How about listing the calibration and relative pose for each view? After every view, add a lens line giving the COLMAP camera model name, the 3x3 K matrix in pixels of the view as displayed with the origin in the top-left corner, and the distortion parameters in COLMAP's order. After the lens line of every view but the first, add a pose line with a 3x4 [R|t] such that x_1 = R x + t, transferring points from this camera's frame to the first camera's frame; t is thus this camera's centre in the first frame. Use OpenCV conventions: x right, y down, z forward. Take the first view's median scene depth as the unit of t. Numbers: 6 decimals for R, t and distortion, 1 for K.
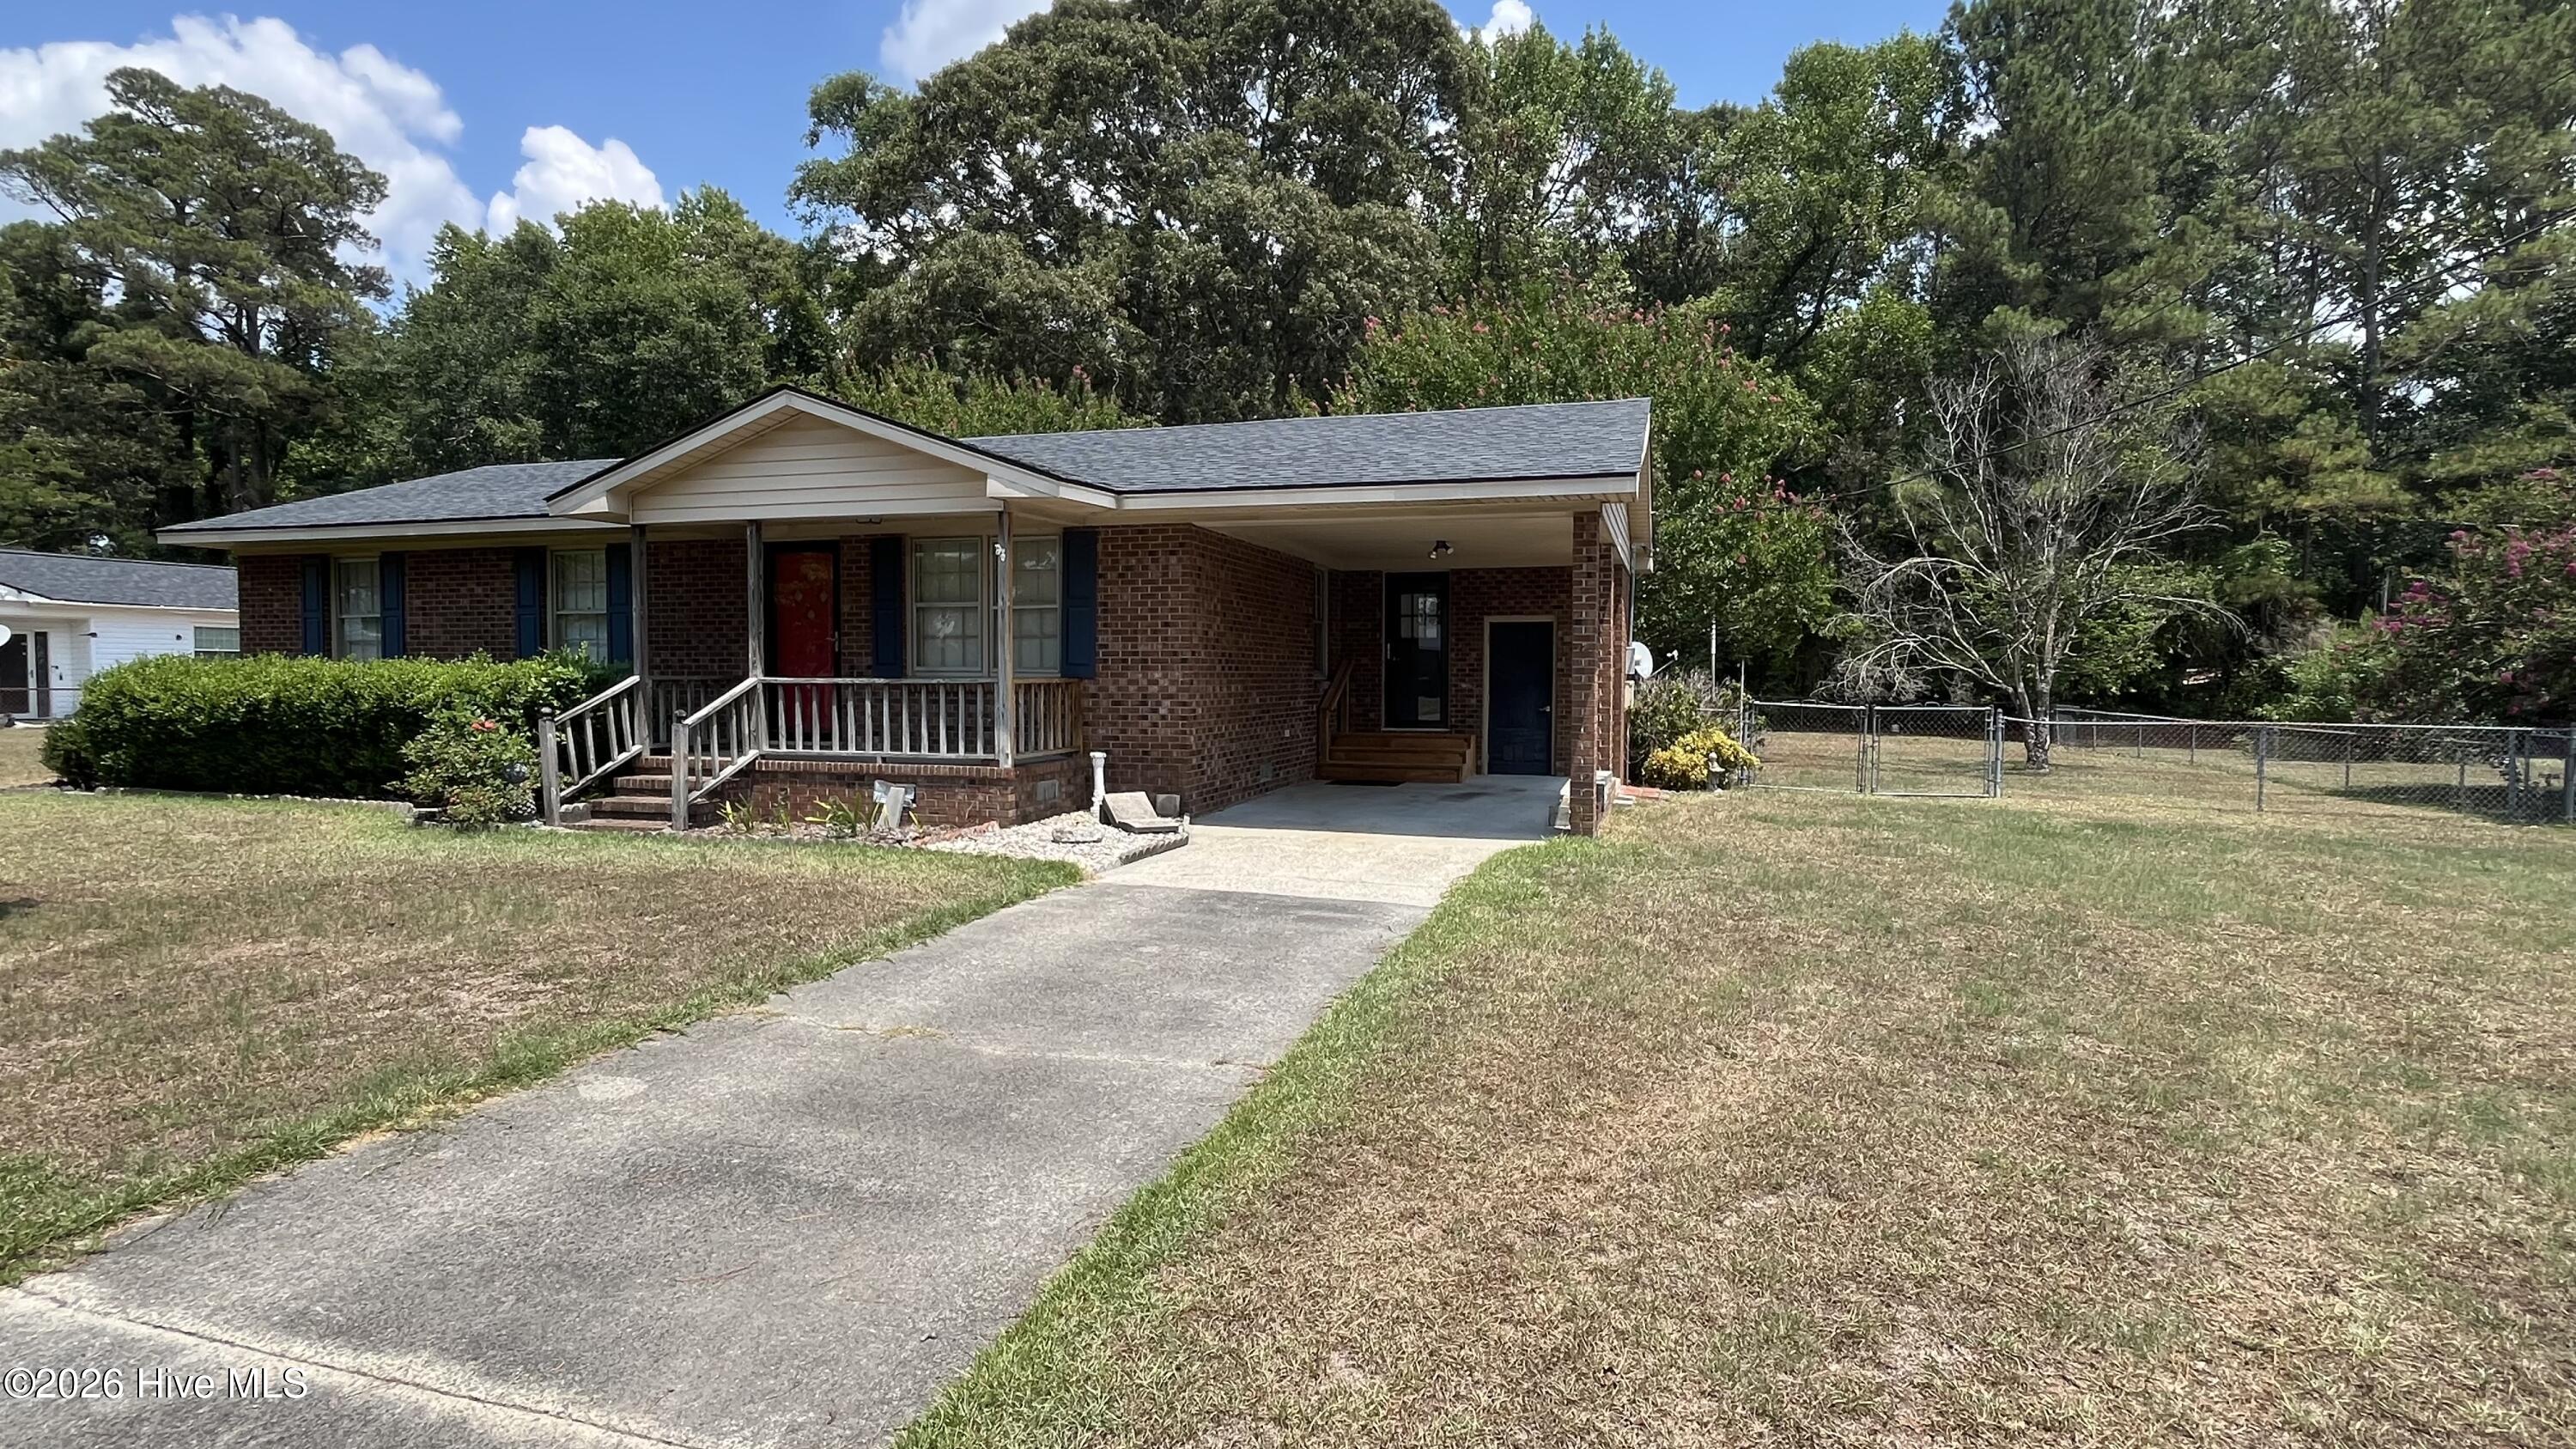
lens RADIAL K [[1263.0, 0, 1271.9], [0, 1263.0, 722.2], [0, 0, 1]] dist [-0.001212, -0.000154]
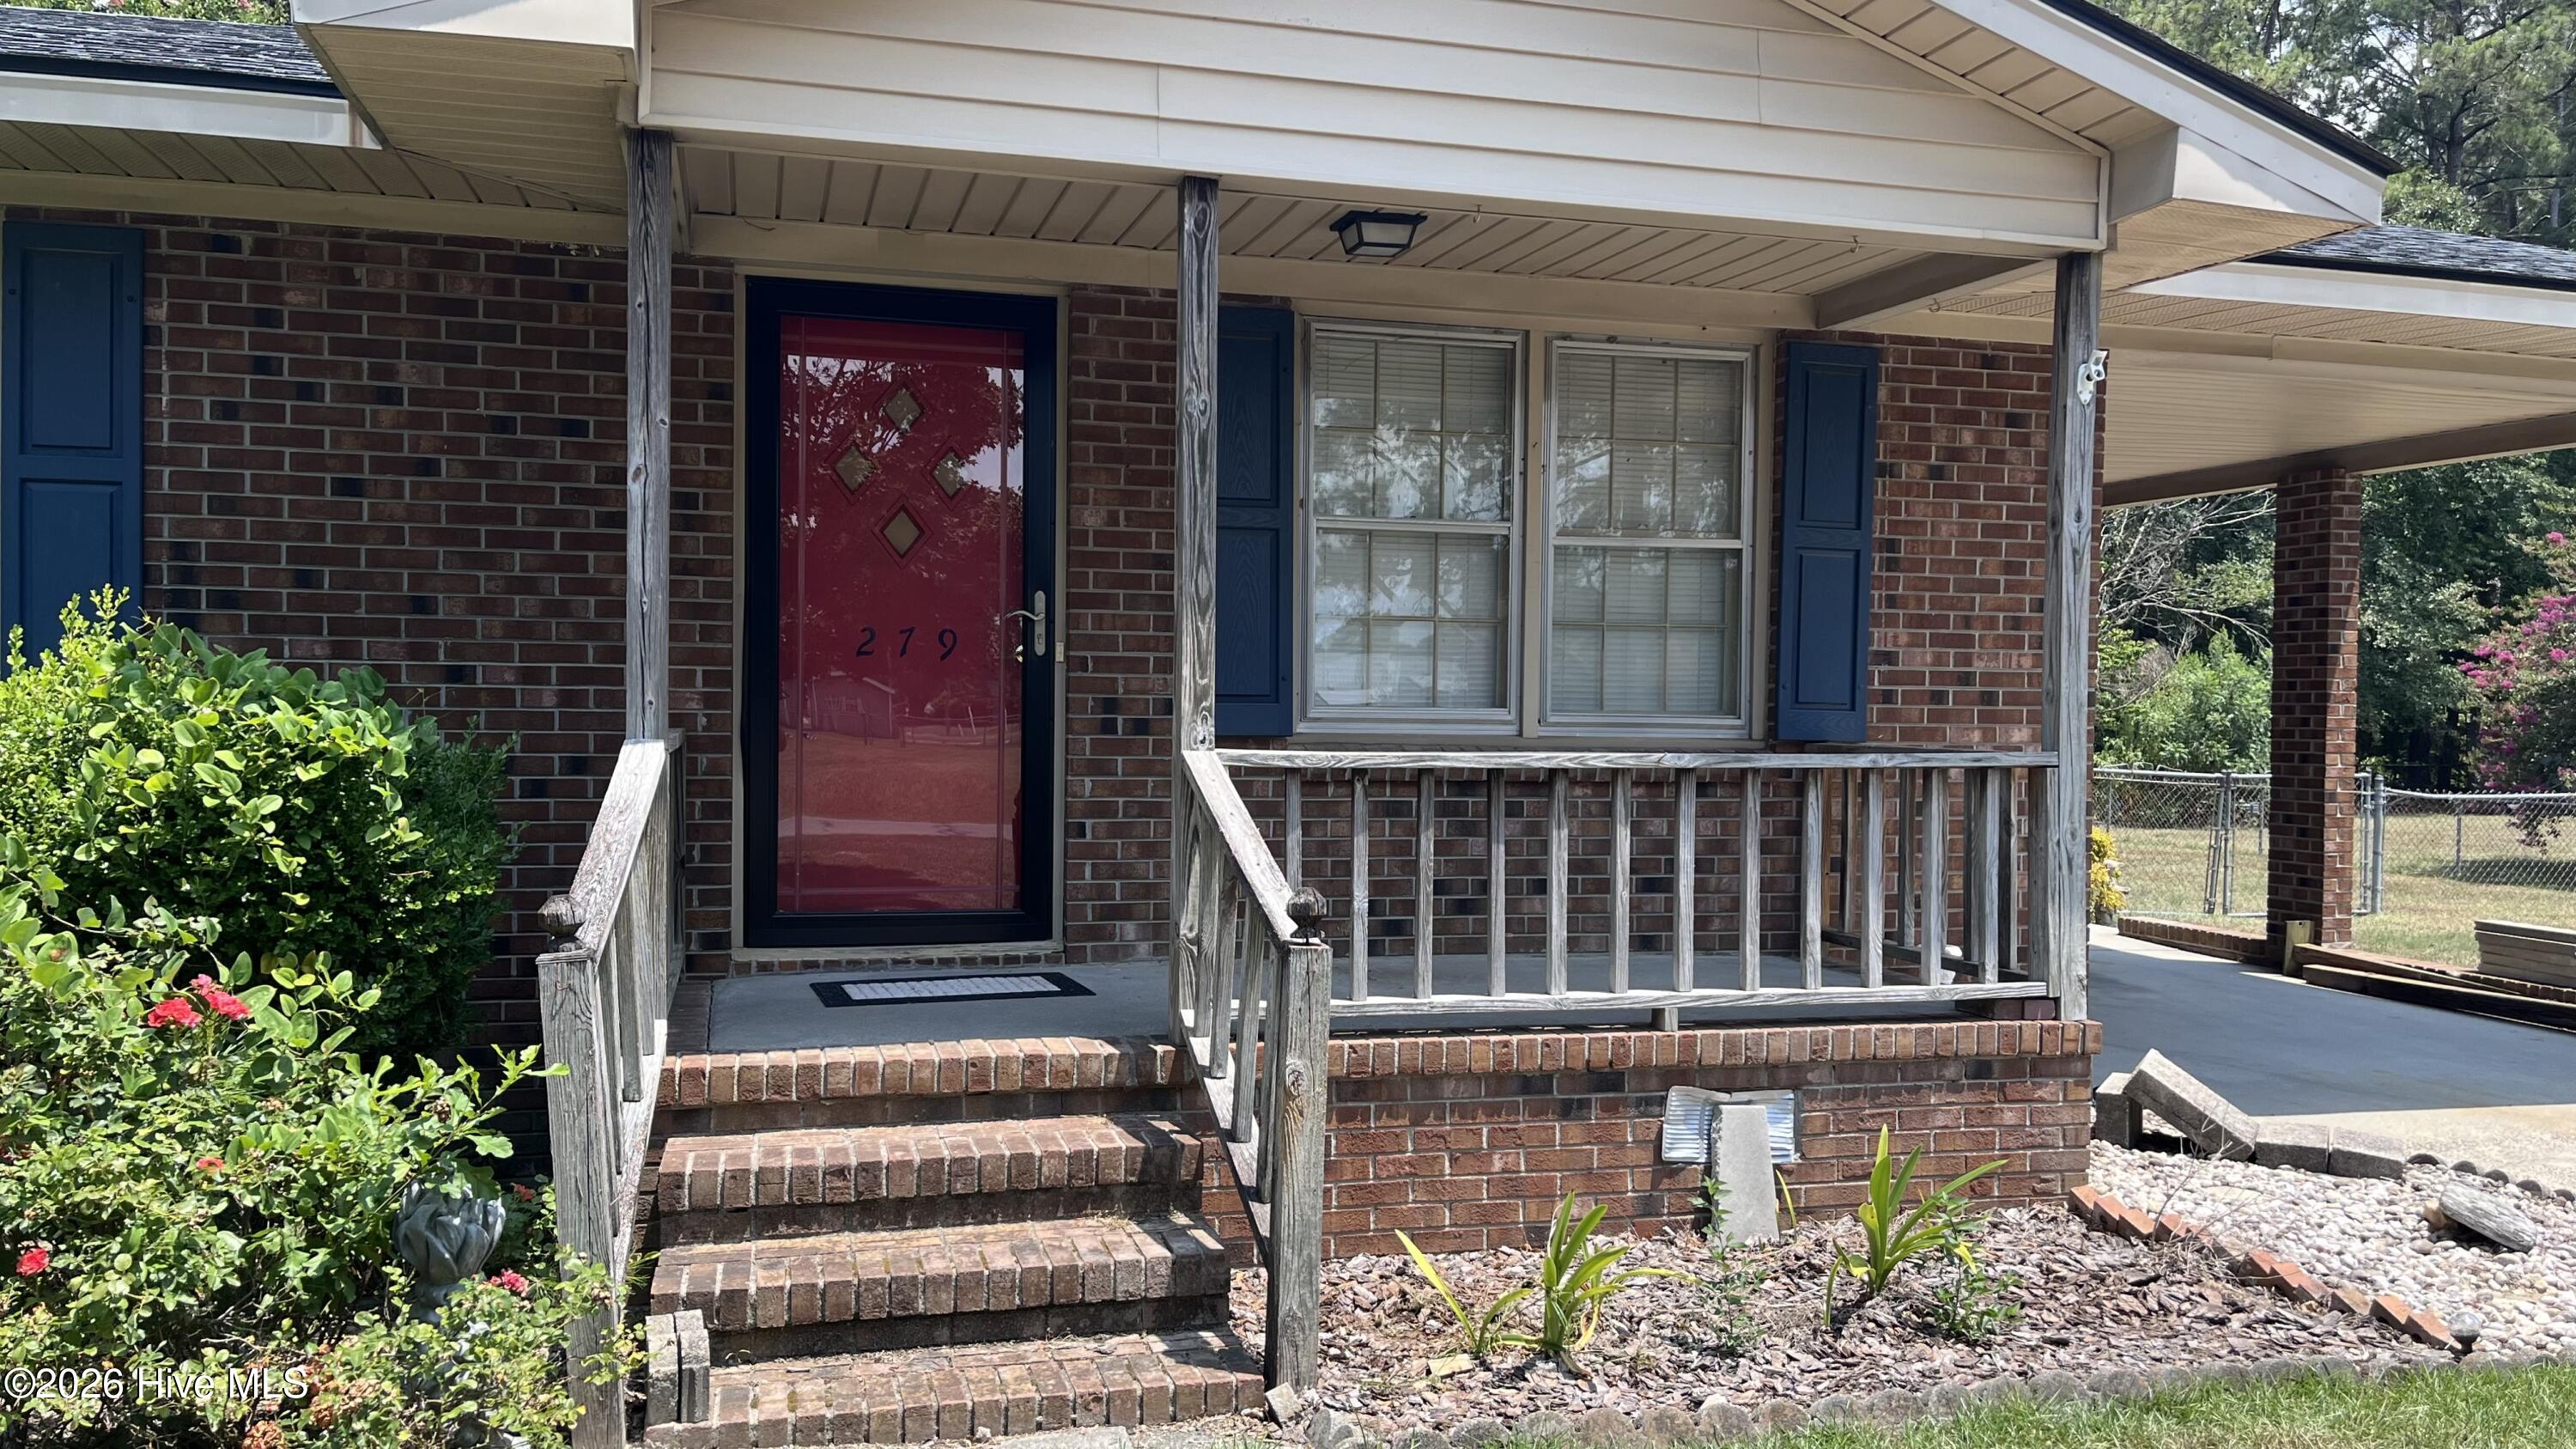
lens RADIAL K [[1984.3, 0, 1279.1], [0, 1984.3, 750.7], [0, 0, 1]] dist [0.045100, -0.012243]
pose [[0.837634, -0.005784, 0.546201, -0.320980], [0.010692, 0.999926, -0.005808, -0.016431], [-0.546127, 0.010705, 0.837634, 0.317538]]
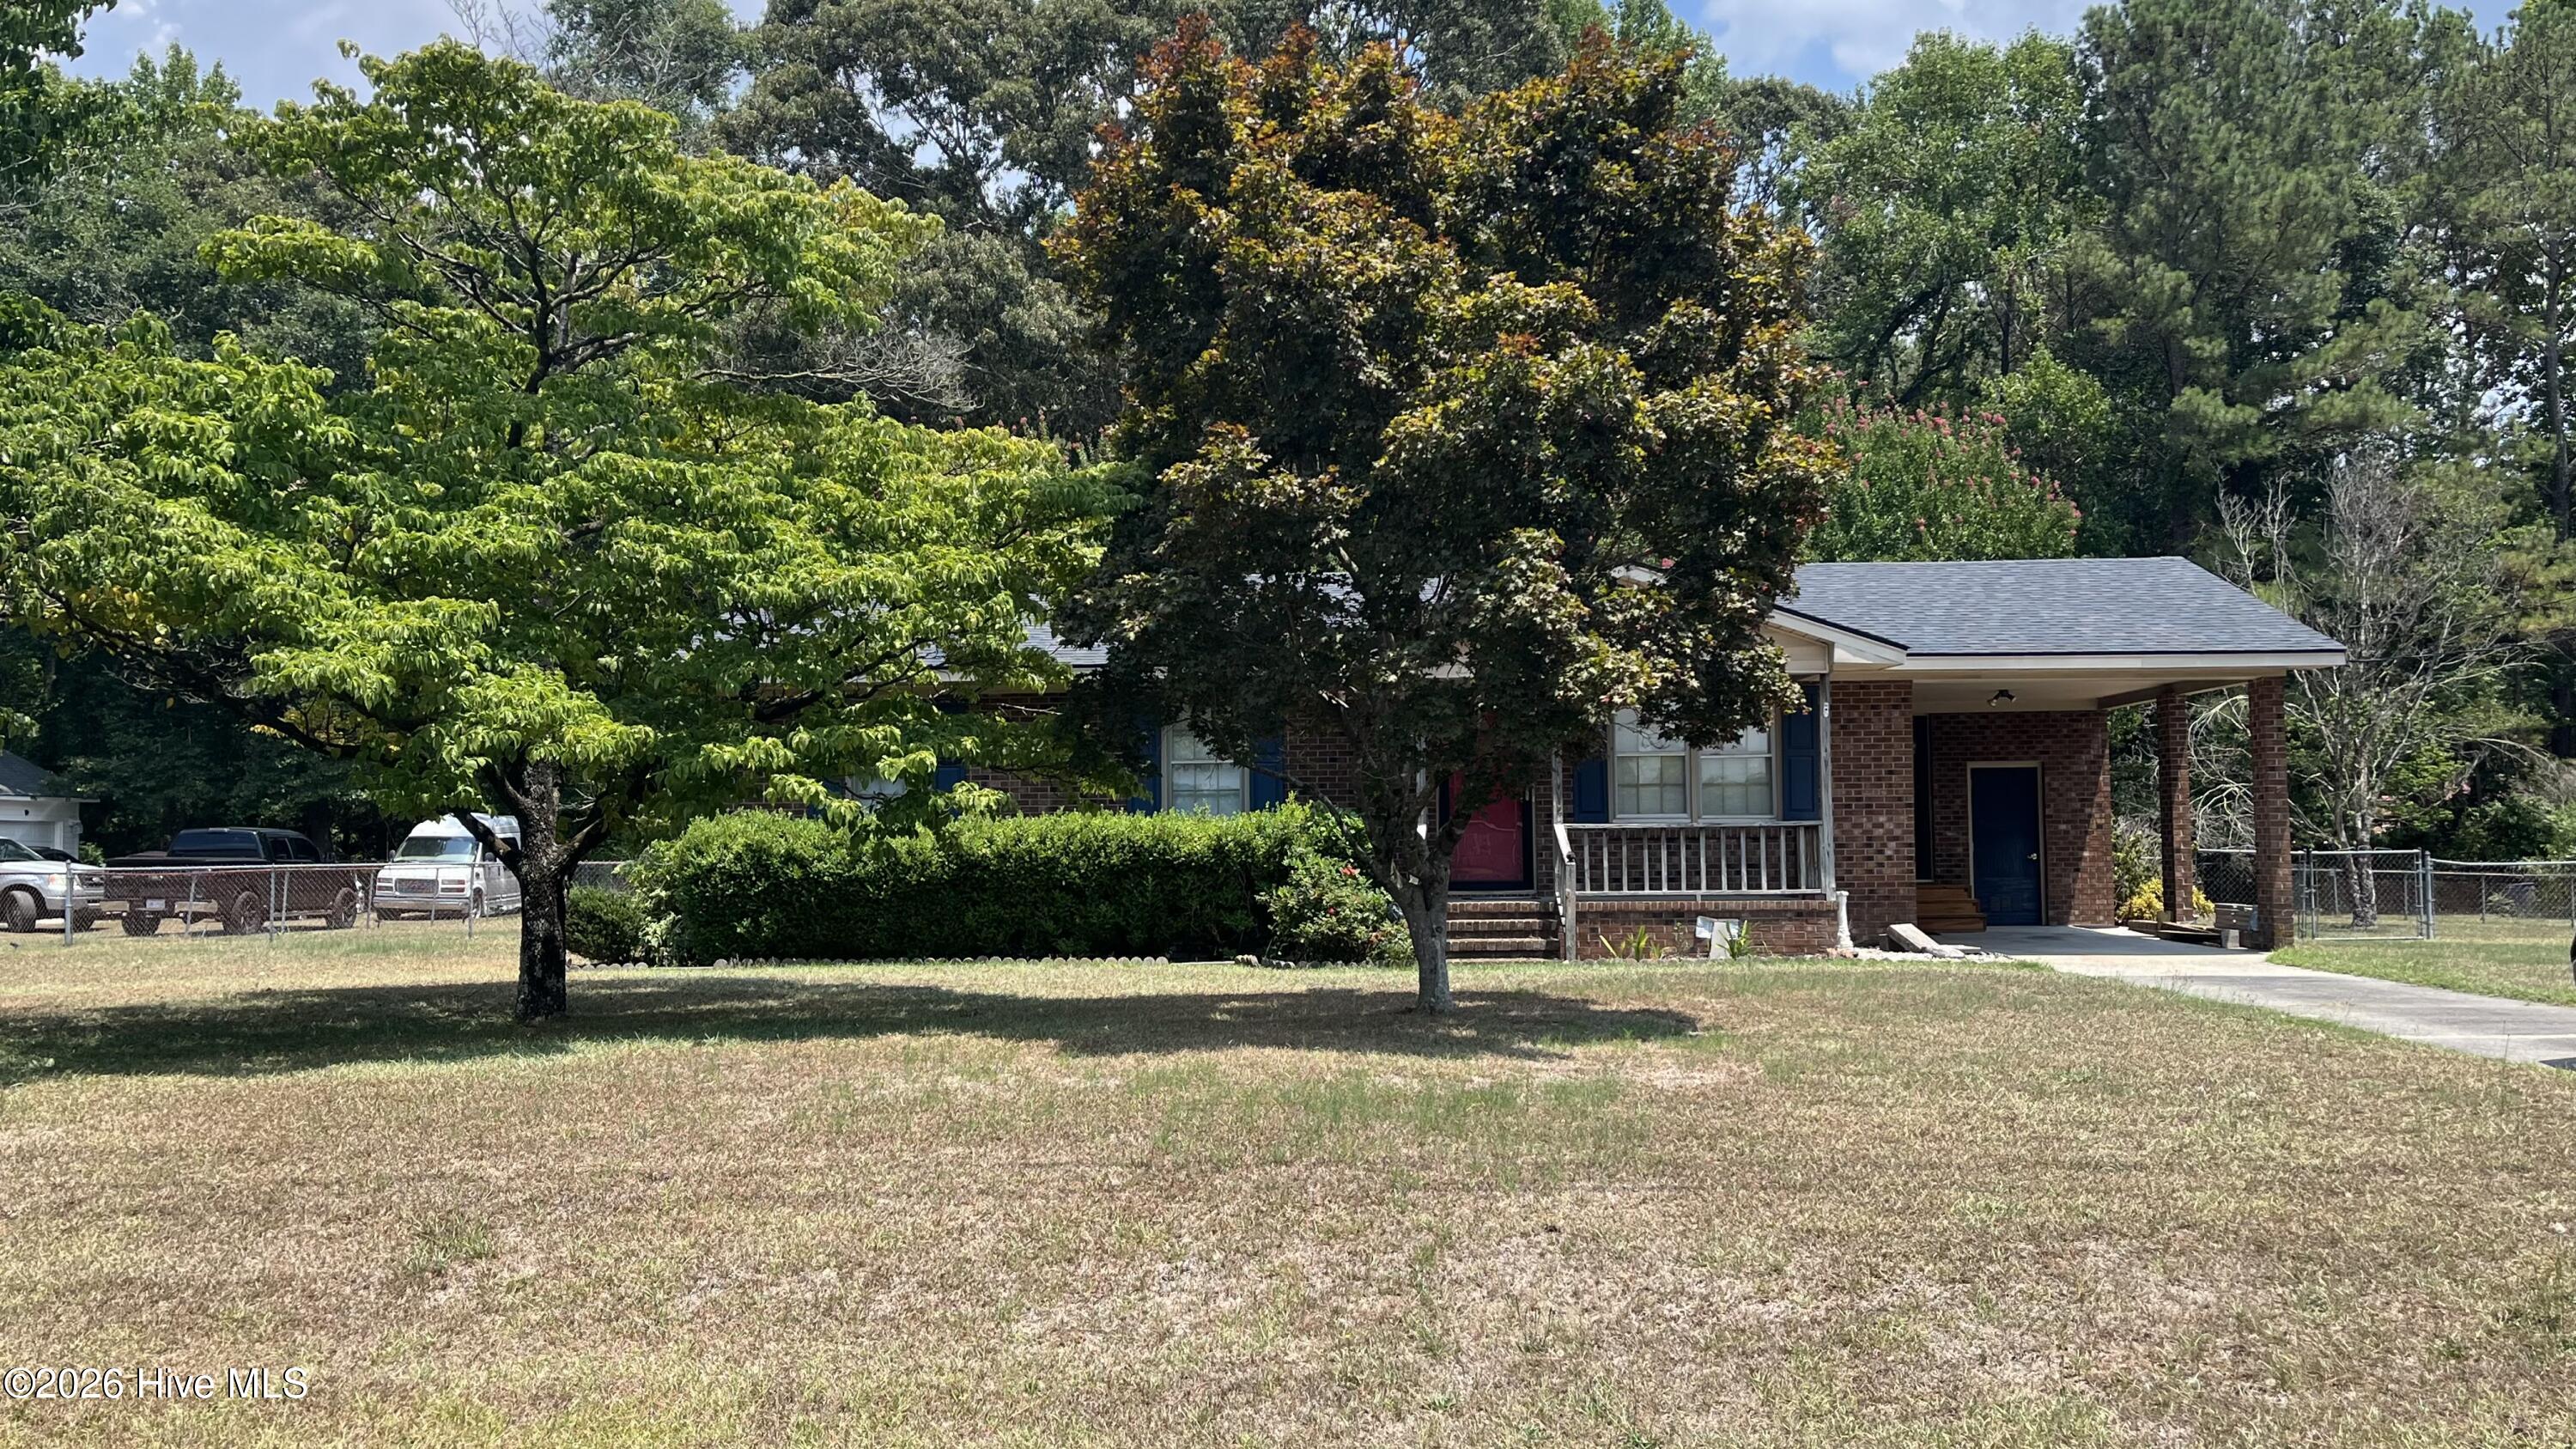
lens RADIAL K [[2214.7, 0, 1281.1], [0, 2214.7, 728.6], [0, 0, 1]] dist [0.054727, 0.012173]
pose [[0.967272, 0.001315, 0.253738, -0.562561], [0.022392, 0.995643, -0.090519, 0.024351], [-0.252751, 0.093238, 0.963028, -0.376803]]
